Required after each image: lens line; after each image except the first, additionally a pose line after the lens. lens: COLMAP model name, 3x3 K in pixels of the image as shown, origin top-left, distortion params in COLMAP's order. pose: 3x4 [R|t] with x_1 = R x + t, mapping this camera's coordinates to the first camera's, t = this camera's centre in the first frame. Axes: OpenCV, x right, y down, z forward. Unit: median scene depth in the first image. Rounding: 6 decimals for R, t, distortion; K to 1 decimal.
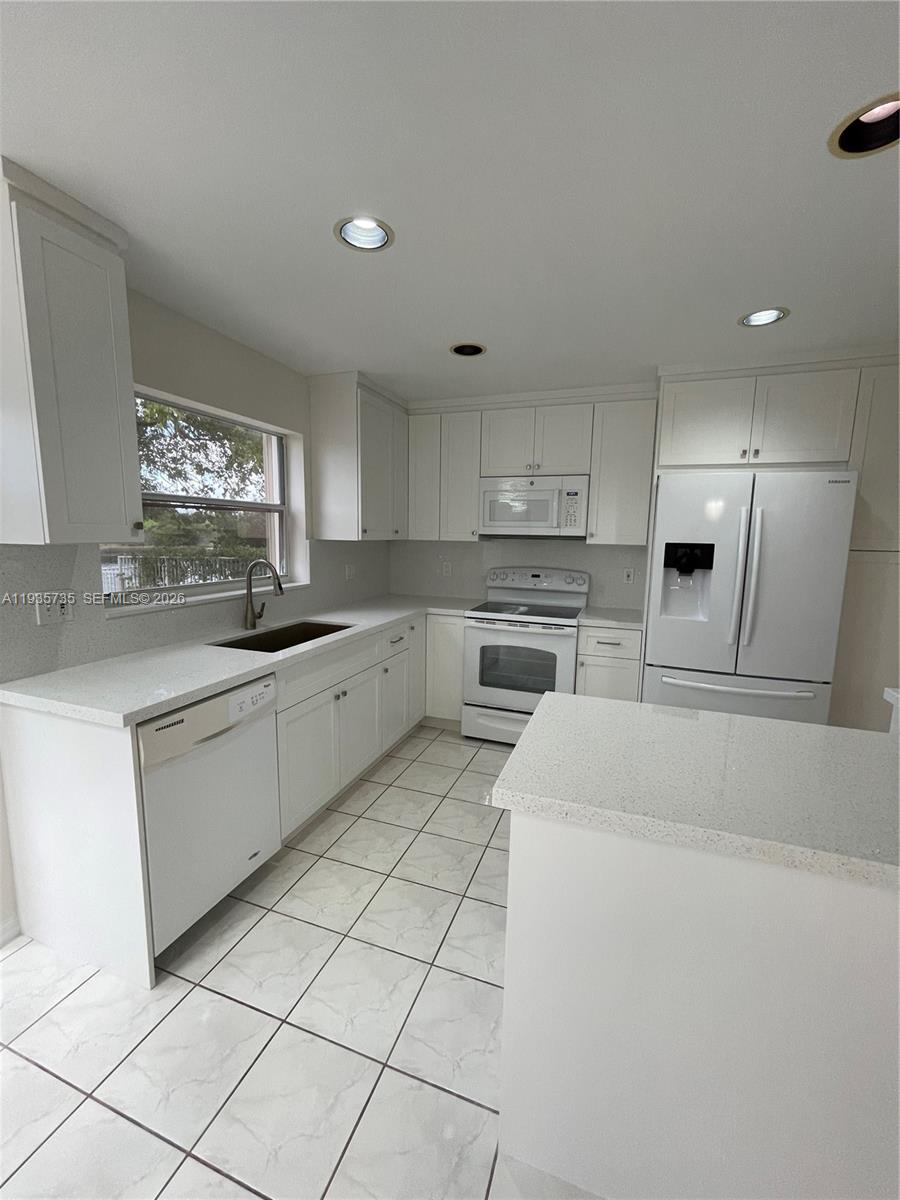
lens RADIAL K [[491.5, 0, 445.8], [0, 491.5, 604.0], [0, 0, 1]] dist [-0.003889, 0.000984]
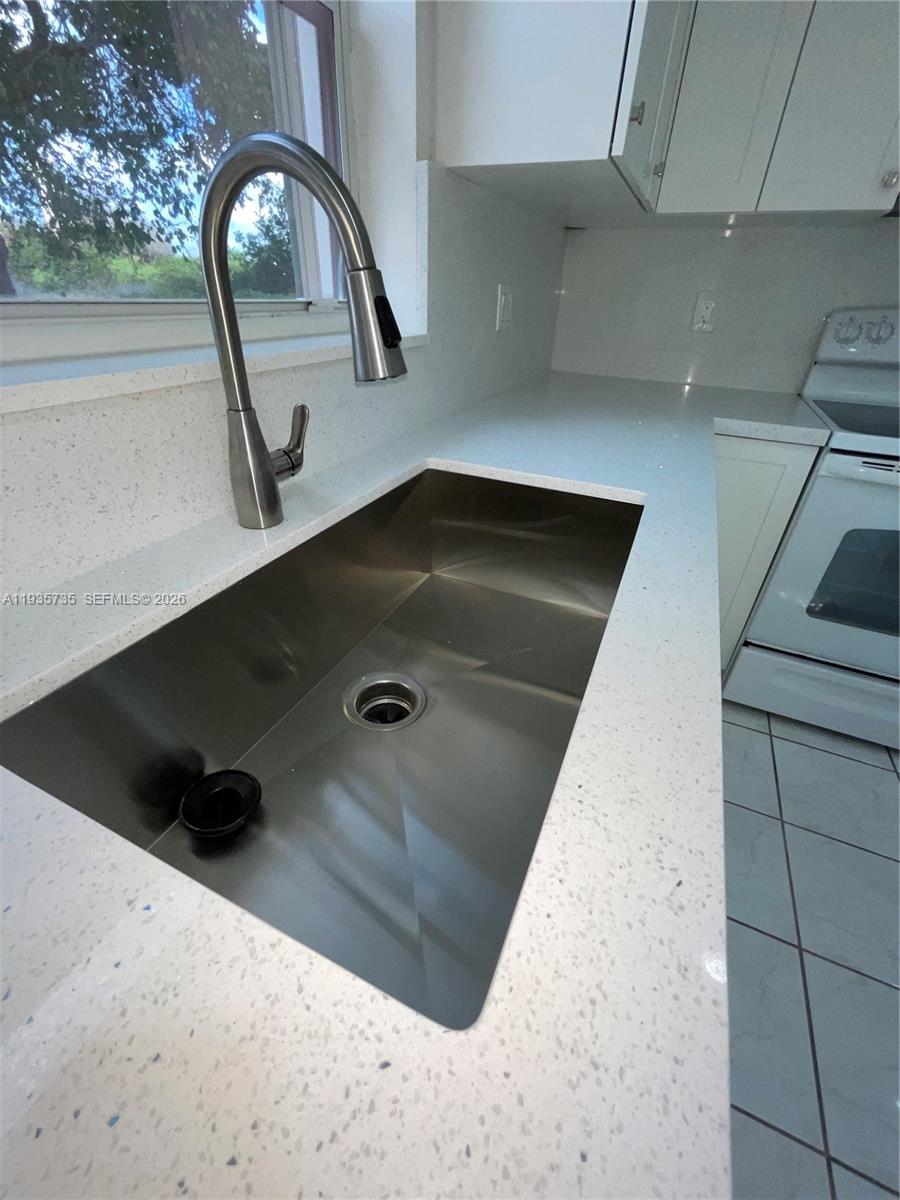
lens RADIAL K [[491.5, 0, 449.6], [0, 491.5, 606.2], [0, 0, 1]] dist [-0.003889, 0.000984]
pose [[0.998904, 0.037083, -0.028545, -0.242256], [-0.021895, 0.909435, 0.415270, -0.013432], [0.041359, -0.414190, 0.909250, 0.627456]]
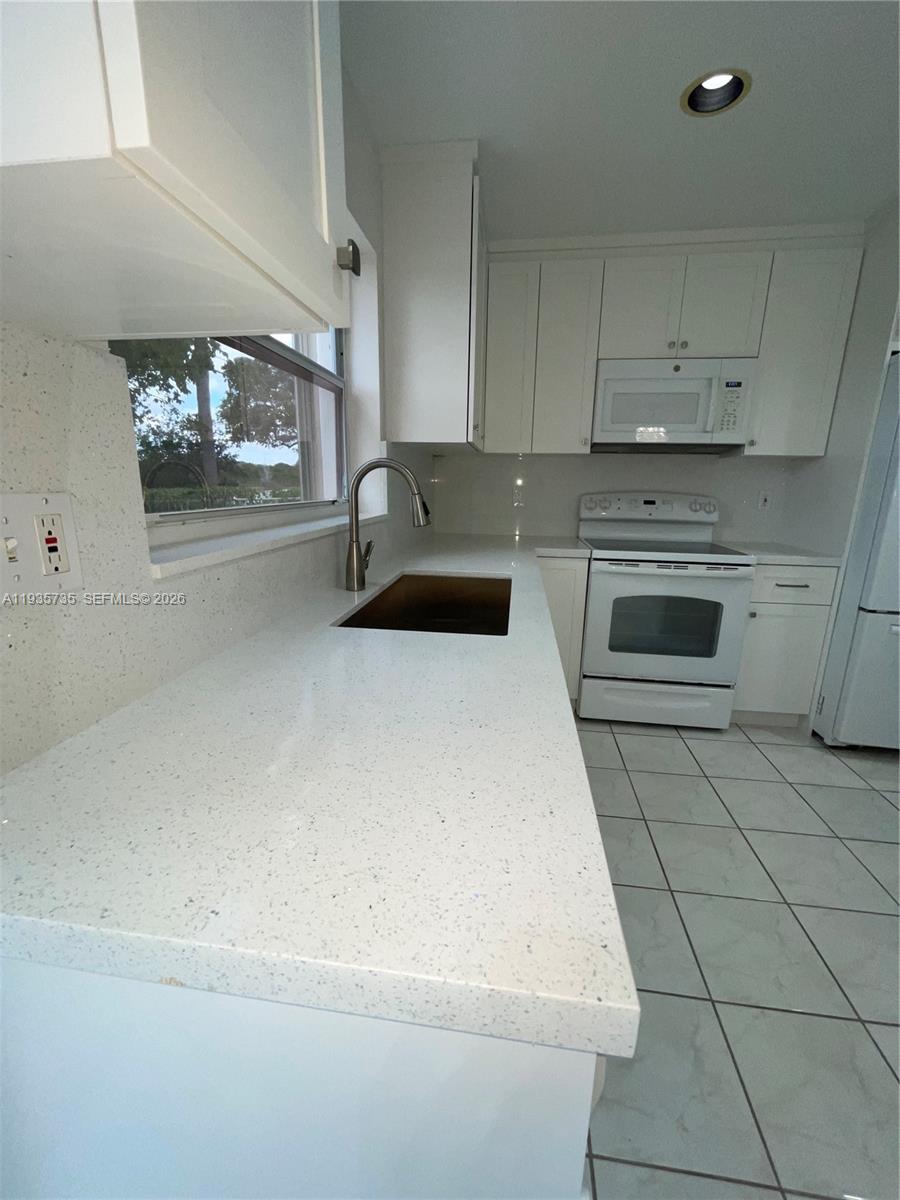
lens RADIAL K [[491.5, 0, 445.0], [0, 491.5, 601.2], [0, 0, 1]] dist [-0.003889, 0.000984]
pose [[0.972468, -0.054595, 0.226553, -0.349384], [0.032555, 0.994464, 0.099908, 0.010237], [-0.230753, -0.089782, 0.968861, 0.365808]]
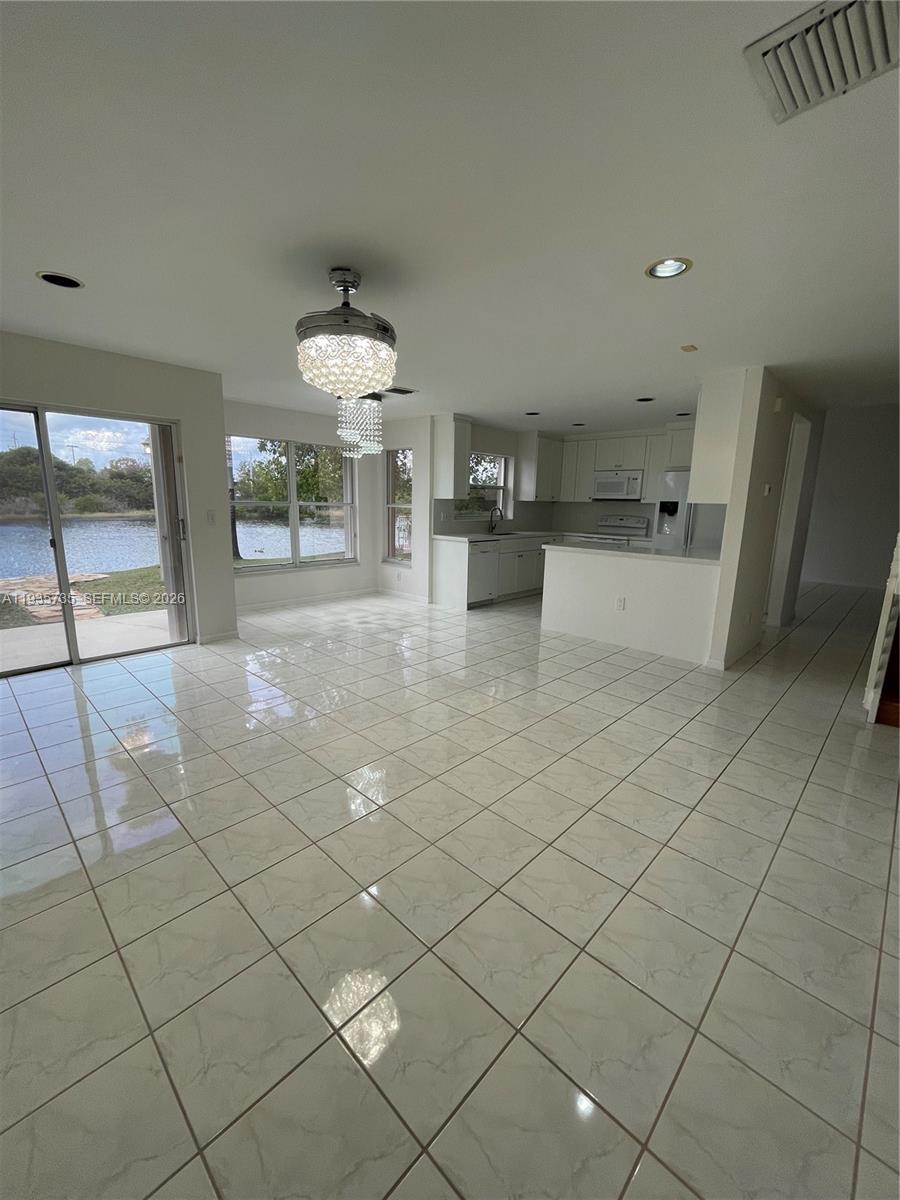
lens RADIAL K [[491.5, 0, 448.8], [0, 491.5, 604.0], [0, 0, 1]] dist [-0.003889, 0.000984]
pose [[0.917128, 0.081725, -0.390125, 0.397729], [-0.057764, 0.995674, 0.072781, 0.210429], [0.394385, -0.044214, 0.917881, -1.319427]]
